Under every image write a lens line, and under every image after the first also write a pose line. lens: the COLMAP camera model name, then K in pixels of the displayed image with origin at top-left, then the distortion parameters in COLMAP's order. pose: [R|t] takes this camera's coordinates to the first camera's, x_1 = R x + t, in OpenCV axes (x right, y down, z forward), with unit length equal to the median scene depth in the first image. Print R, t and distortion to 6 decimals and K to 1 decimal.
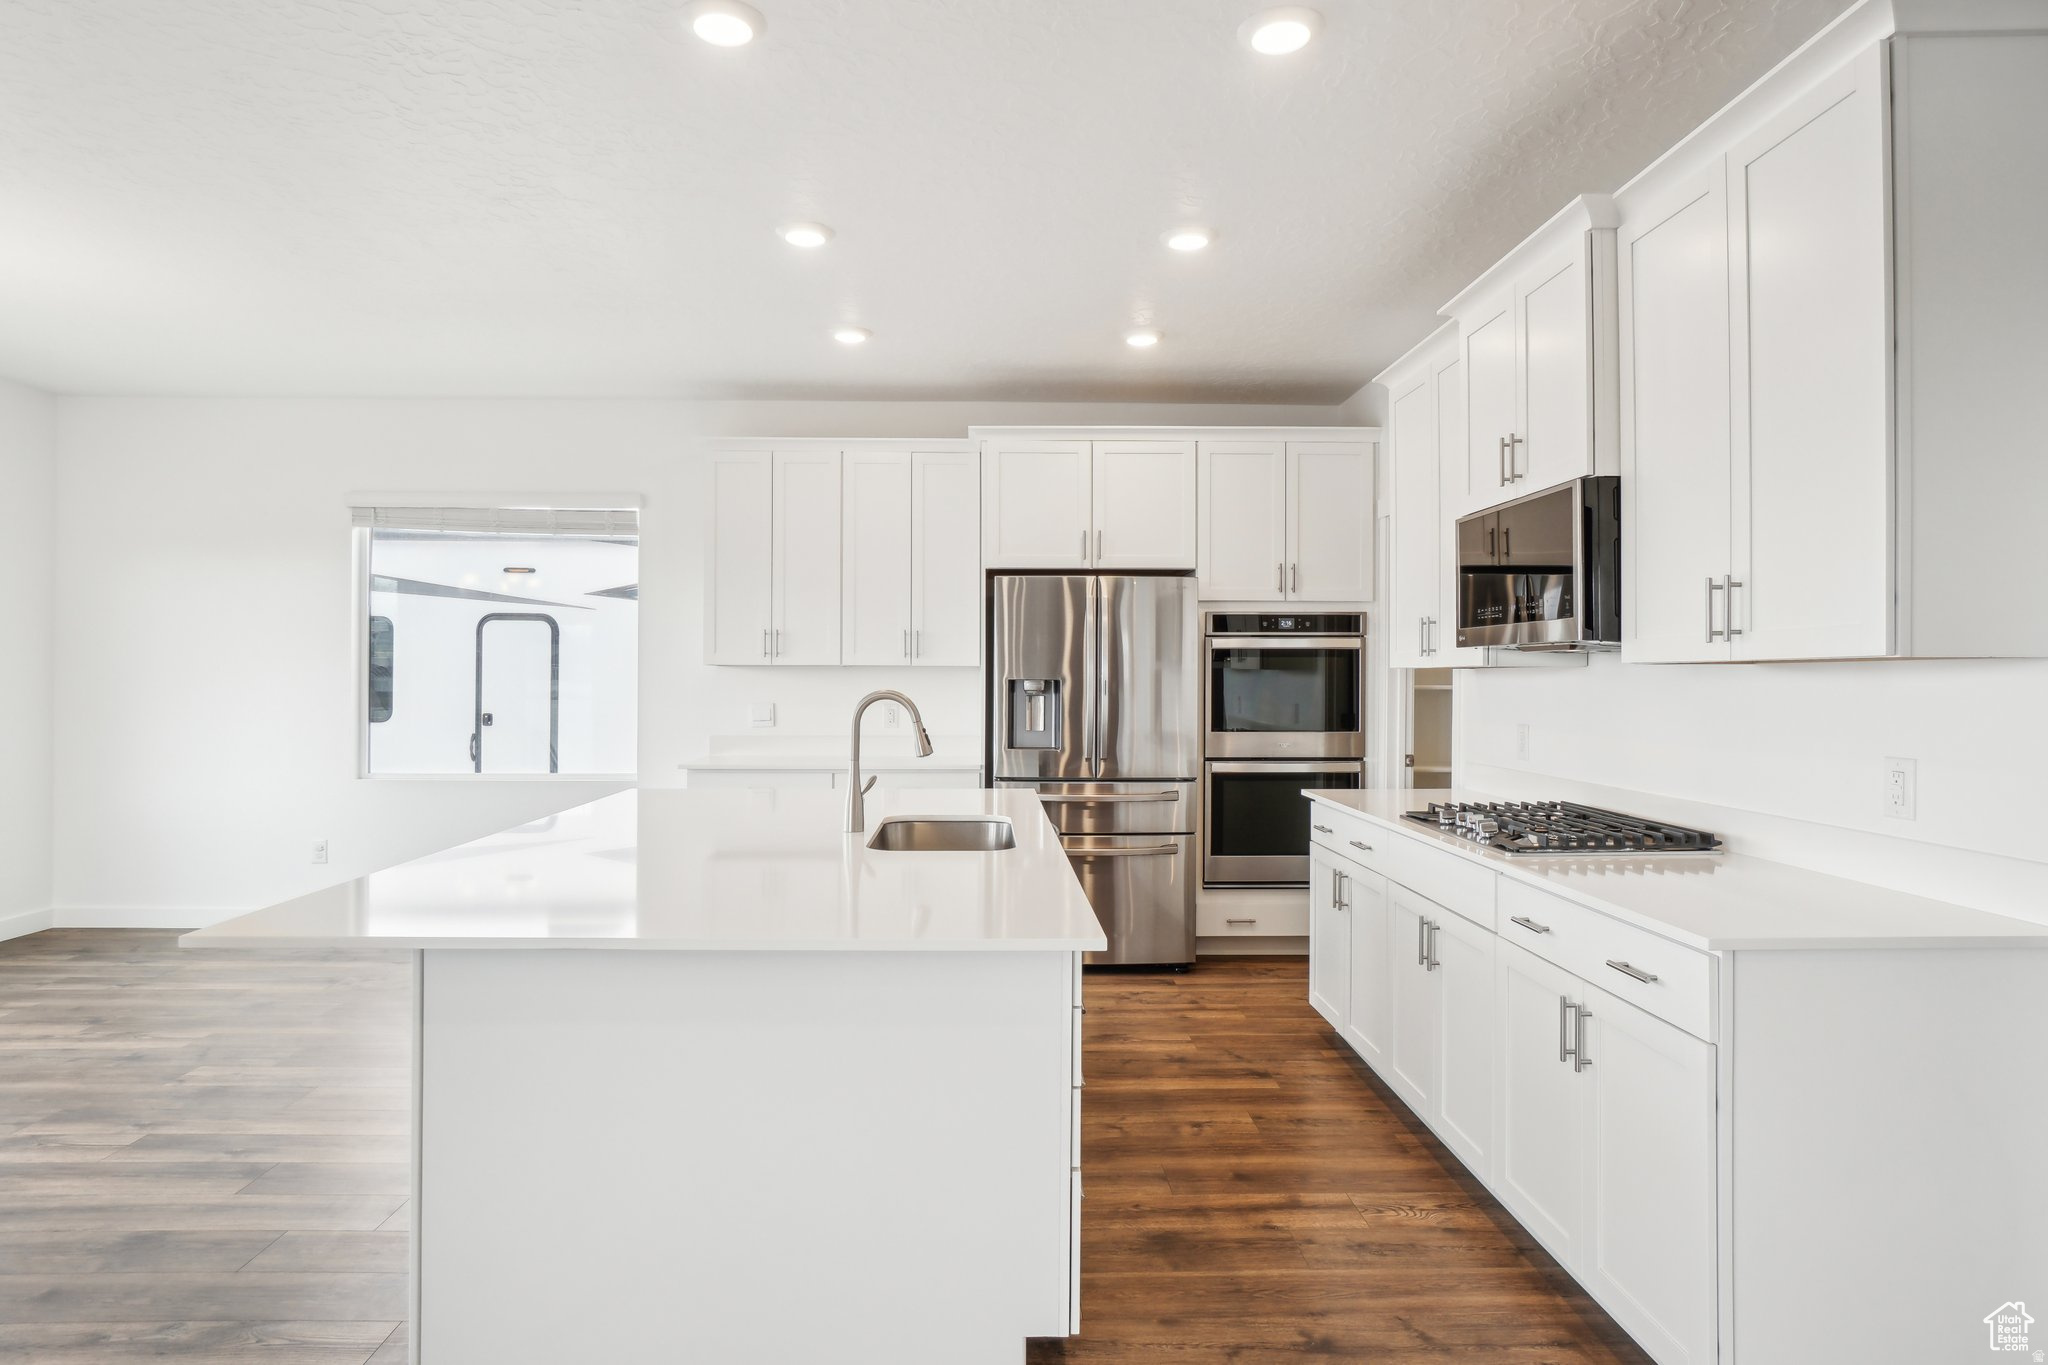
lens RADIAL K [[1135.3, 0, 1024.0], [0, 1135.3, 682.5], [0, 0, 1]] dist [-0.043923, 0.022894]
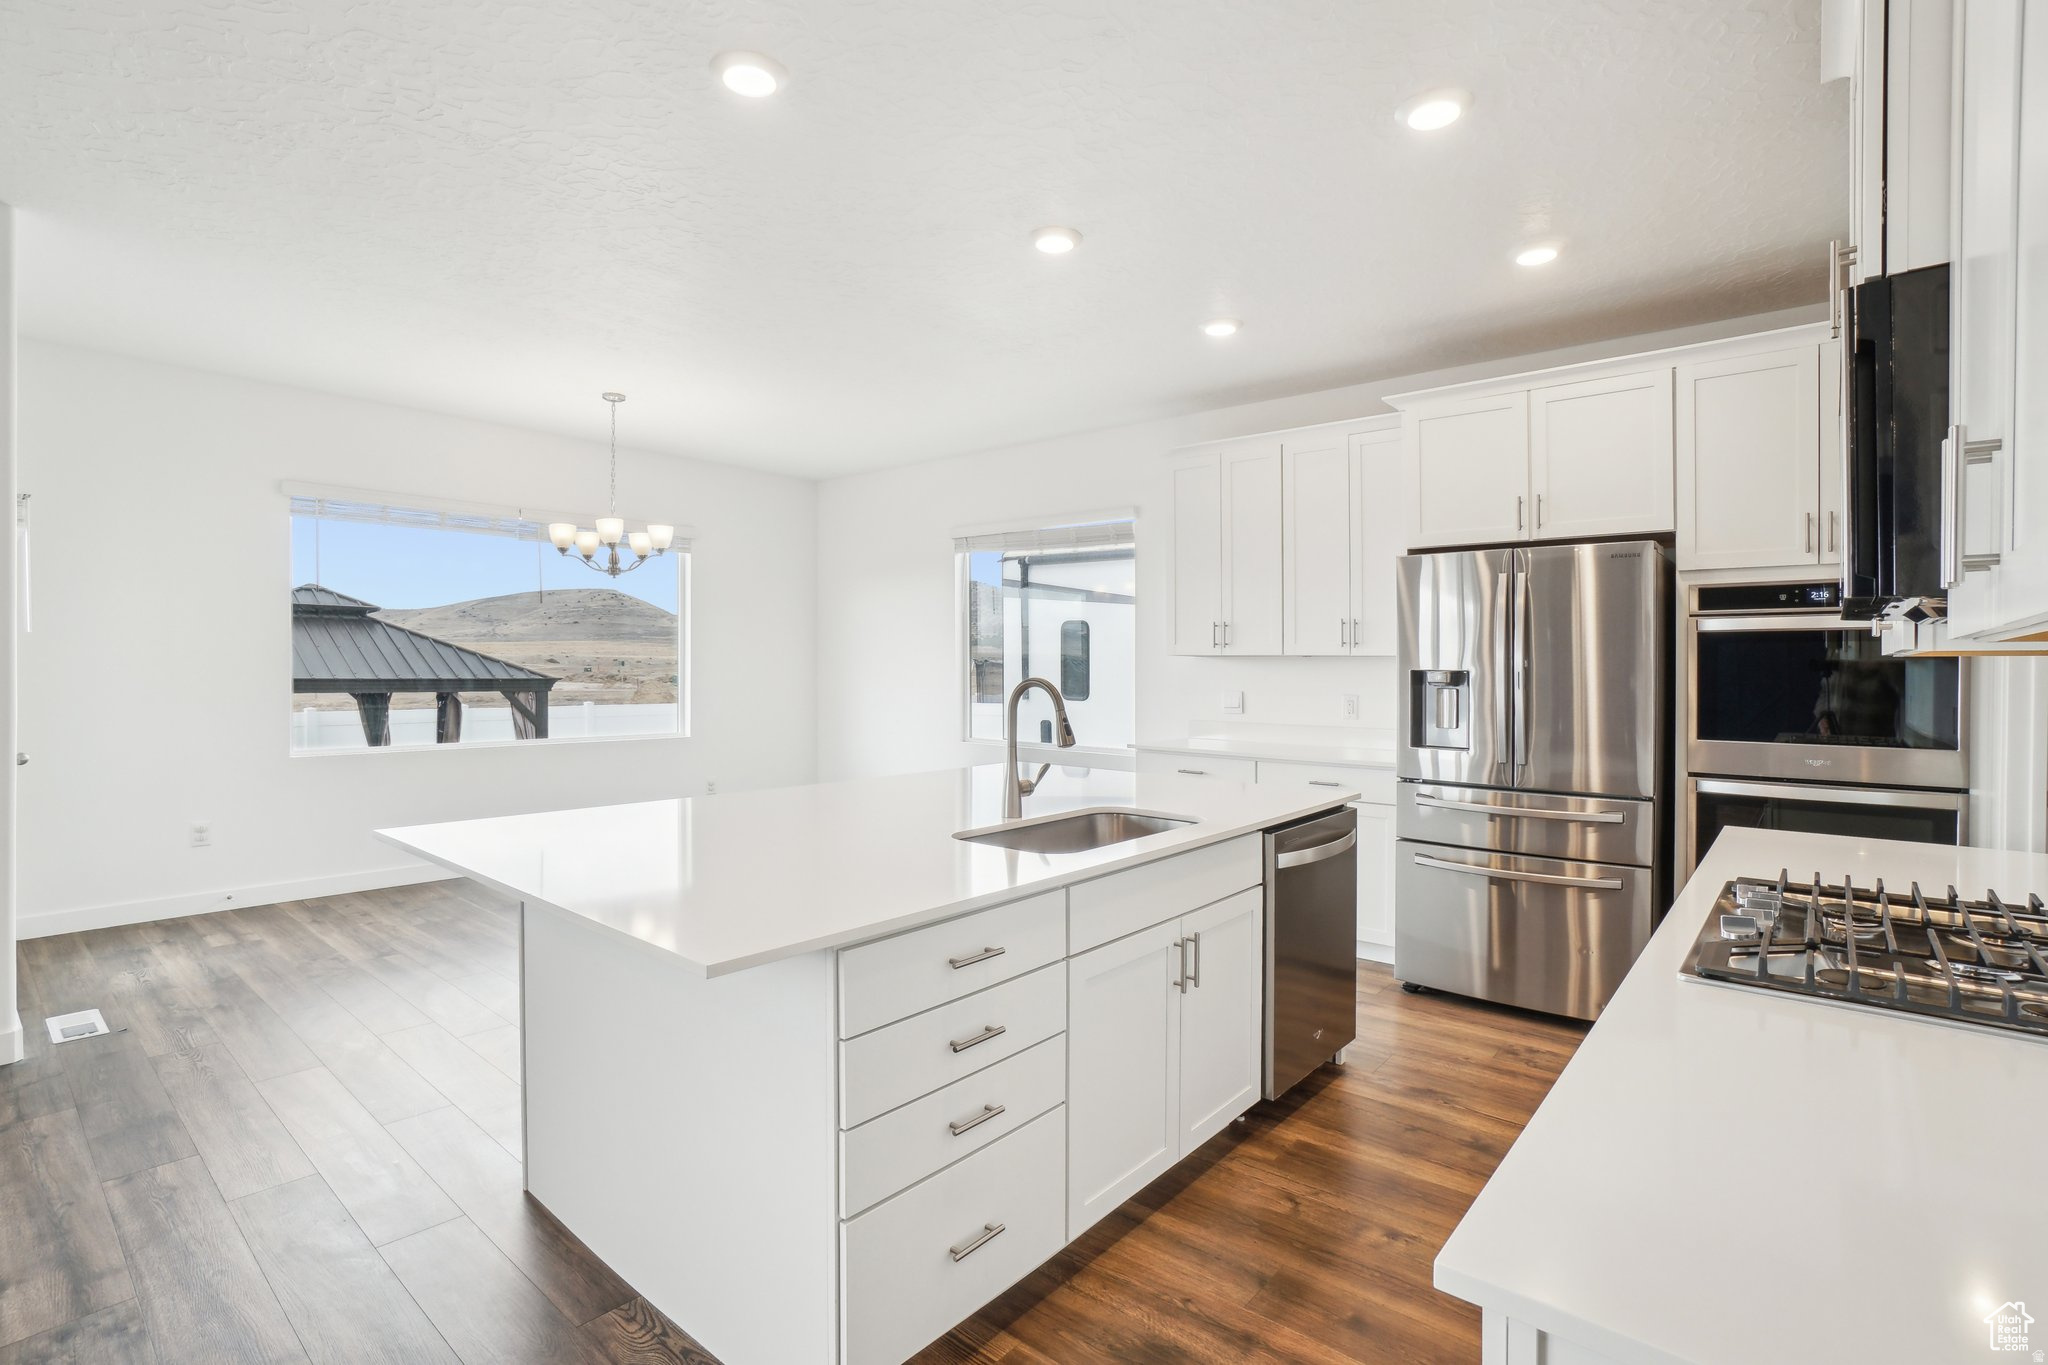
lens RADIAL K [[965.0, 0, 1037.5], [0, 965.0, 675.0], [0, 0, 1]] dist [-0.038541, 0.000615]
pose [[0.744804, 0.010111, -0.667206, 0.374911], [-0.009869, 0.999943, 0.004137, 0.001519], [0.667210, 0.003503, 0.744861, 0.315561]]
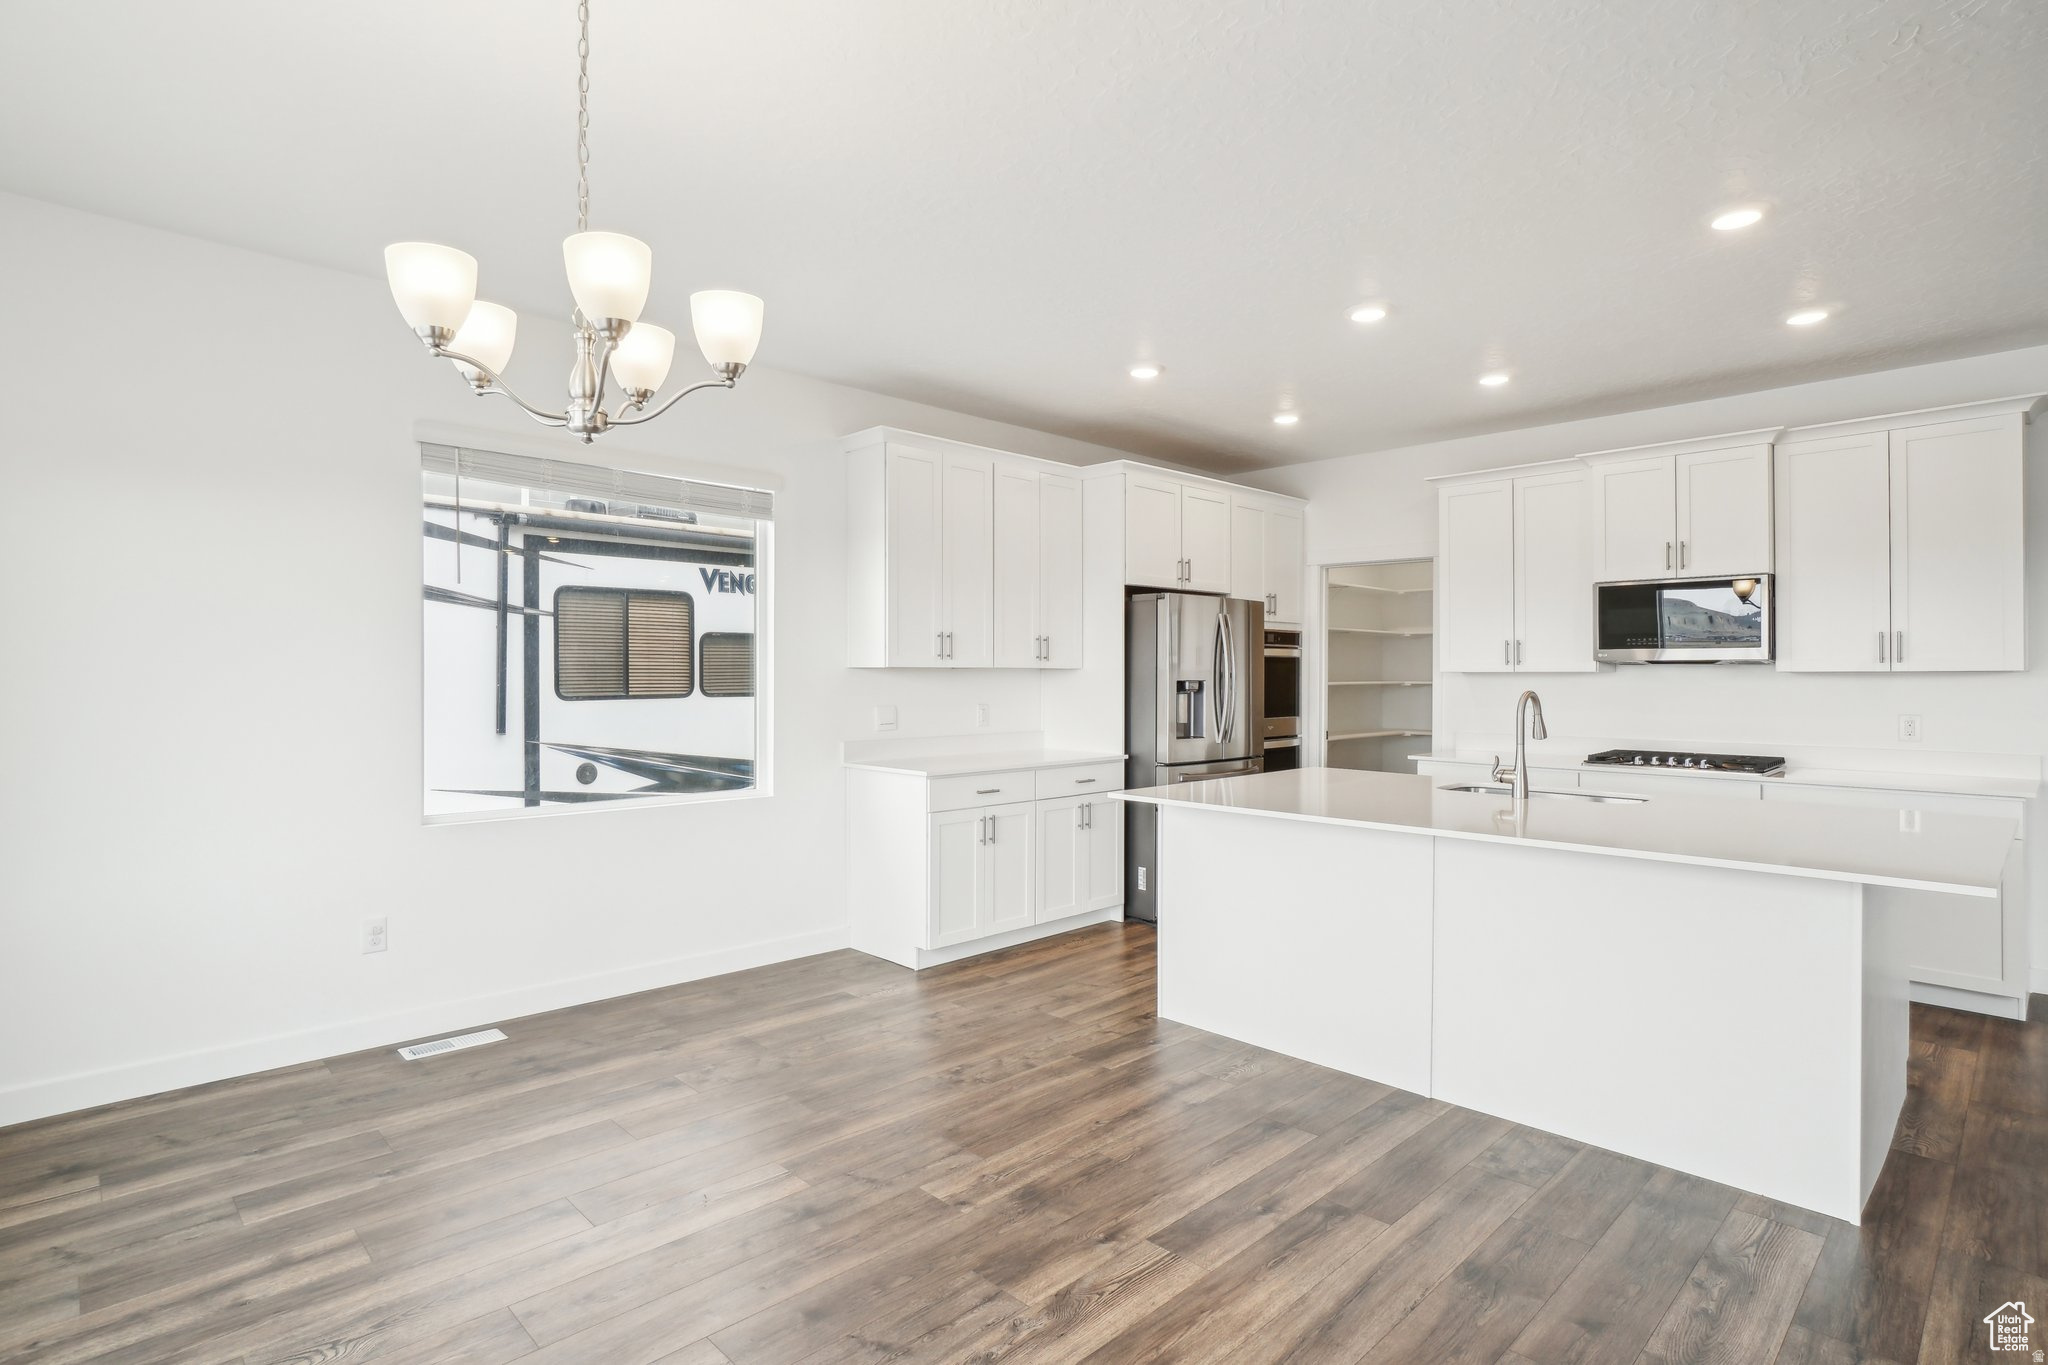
lens RADIAL K [[1029.5, 0, 1001.8], [0, 1029.5, 675.5], [0, 0, 1]] dist [-0.043301, 0.016790]
pose [[0.751744, -0.002415, 0.659451, -1.162276], [0.004674, 0.999988, -0.001666, -0.009628], [-0.659439, 0.004335, 0.751746, 0.427814]]
